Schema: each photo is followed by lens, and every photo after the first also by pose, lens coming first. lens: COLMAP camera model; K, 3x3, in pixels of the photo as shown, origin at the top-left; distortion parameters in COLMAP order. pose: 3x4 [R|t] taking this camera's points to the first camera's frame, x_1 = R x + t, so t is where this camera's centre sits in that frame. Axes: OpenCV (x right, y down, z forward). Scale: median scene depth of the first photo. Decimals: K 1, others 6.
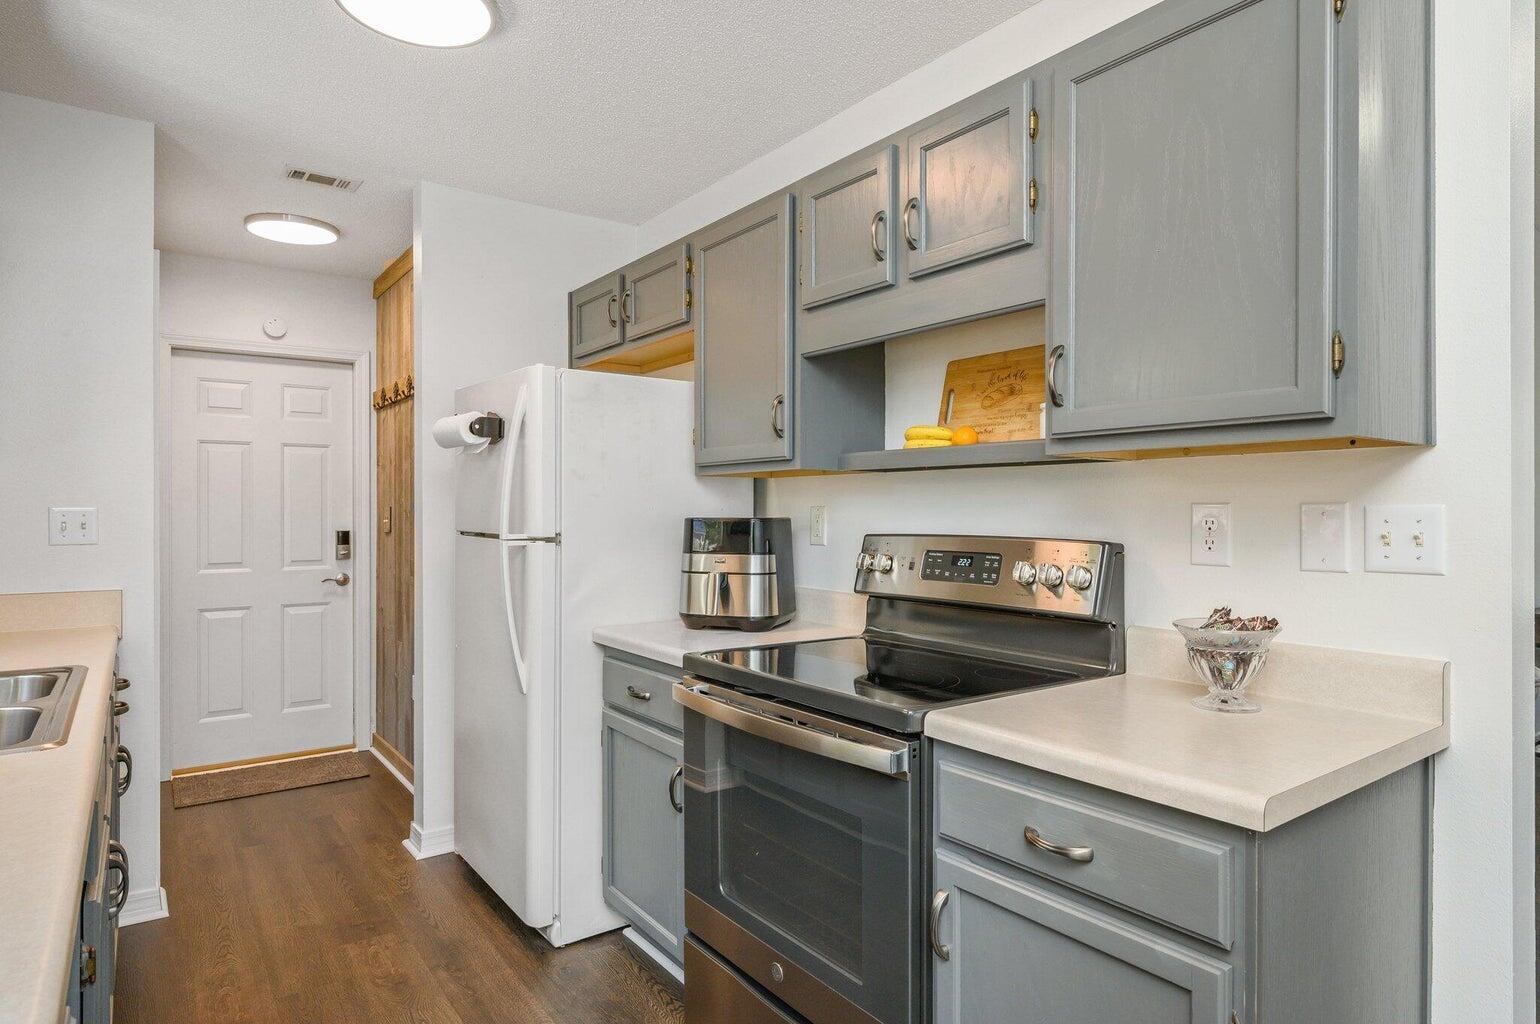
lens RADIAL K [[873.1, 0, 770.0], [0, 873.1, 512.0], [0, 0, 1]] dist [0.000454, -0.000502]
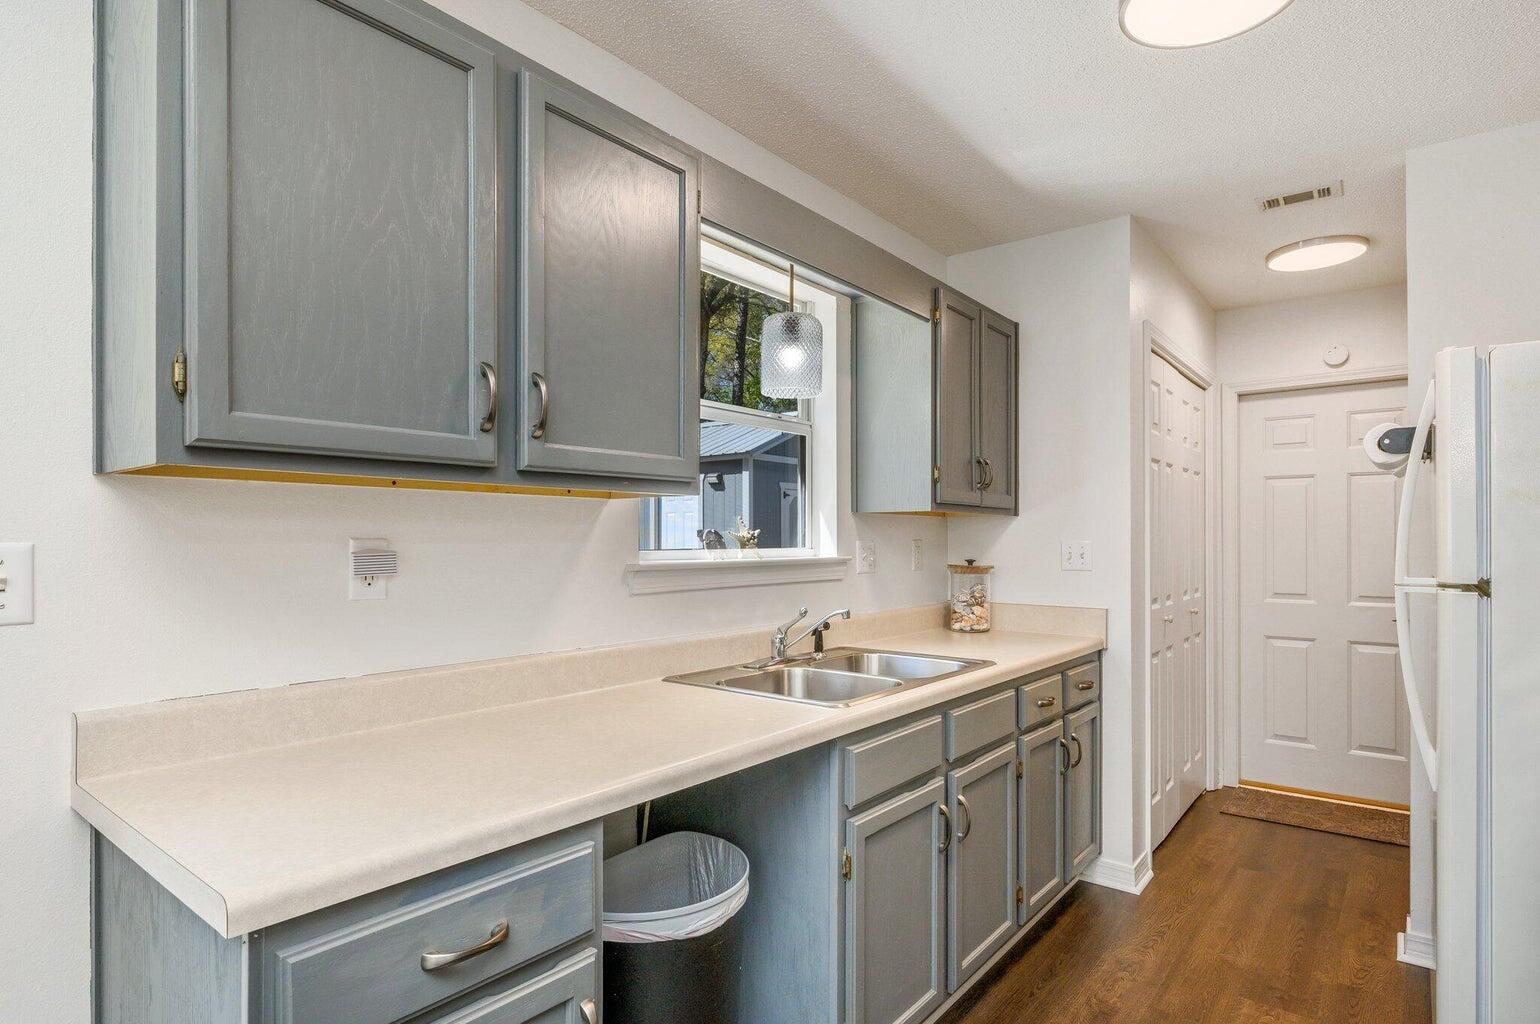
lens RADIAL K [[809.4, 0, 771.8], [0, 809.4, 538.4], [0, 0, 1]] dist [-0.003612, -0.001093]
pose [[0.263780, -0.002508, -0.964580, 0.137321], [-0.000751, 0.999996, -0.002806, -0.003858], [0.964583, 0.001464, 0.263777, 0.157032]]
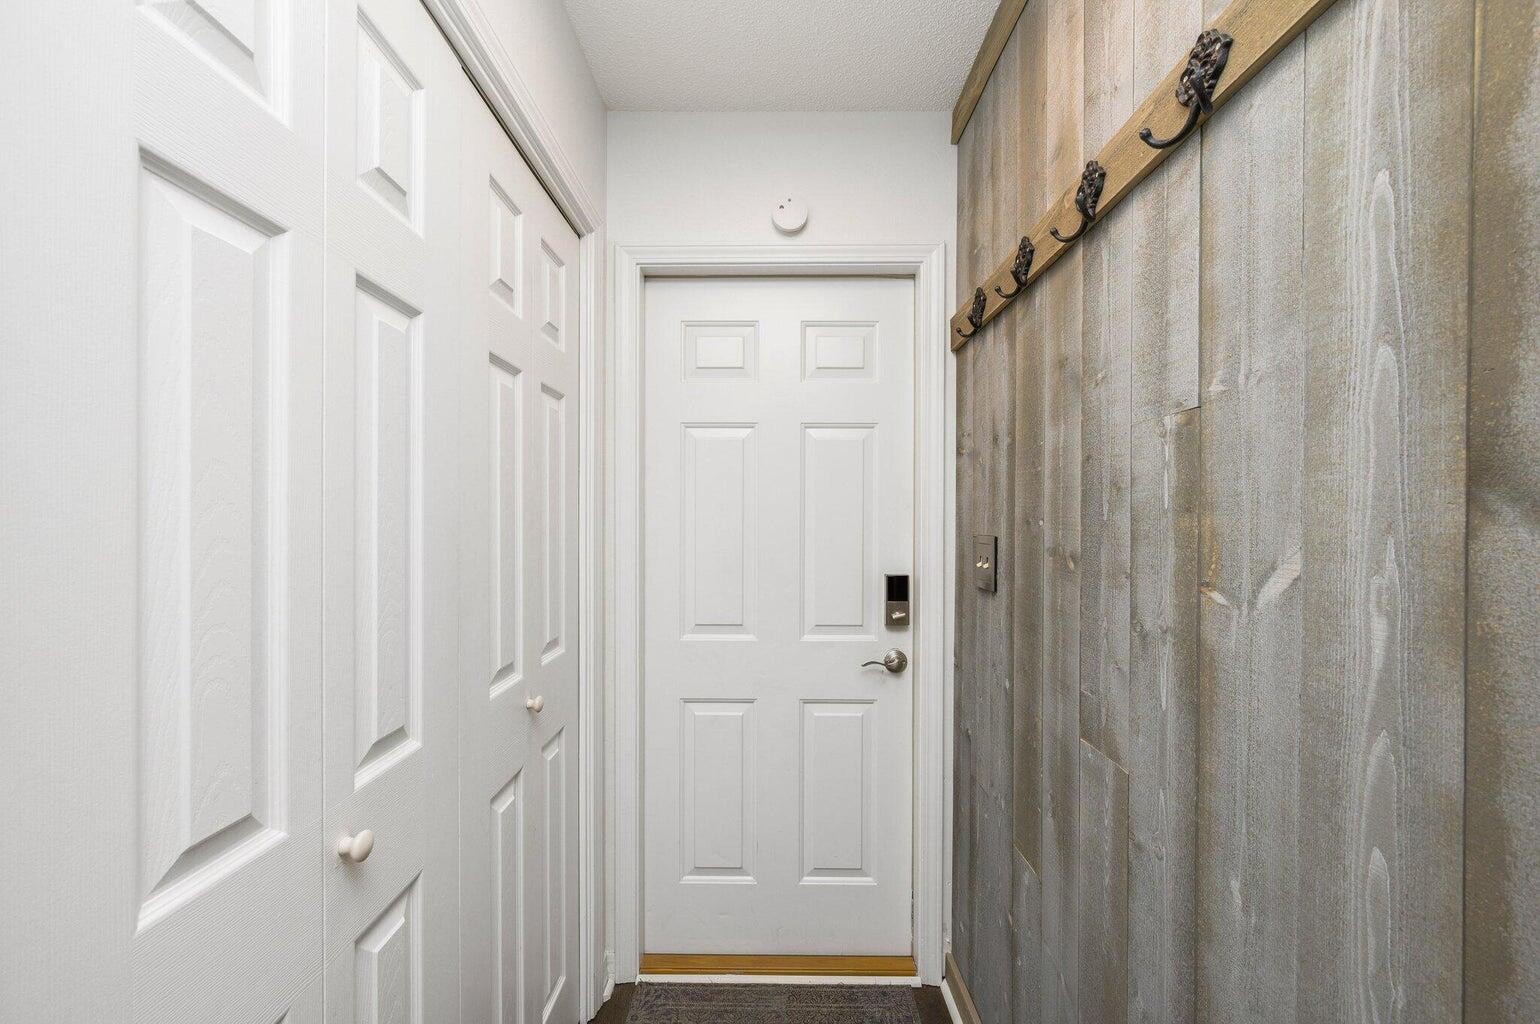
lens RADIAL K [[618.8, 0, 767.3], [0, 618.8, 524.1], [0, 0, 1]] dist [-0.000202, 0.000002]
pose [[0.800585, 0.006640, -0.599182, -0.341251], [-0.005177, 0.999978, 0.004164, -0.013382], [0.599197, -0.000231, 0.800602, 0.678599]]
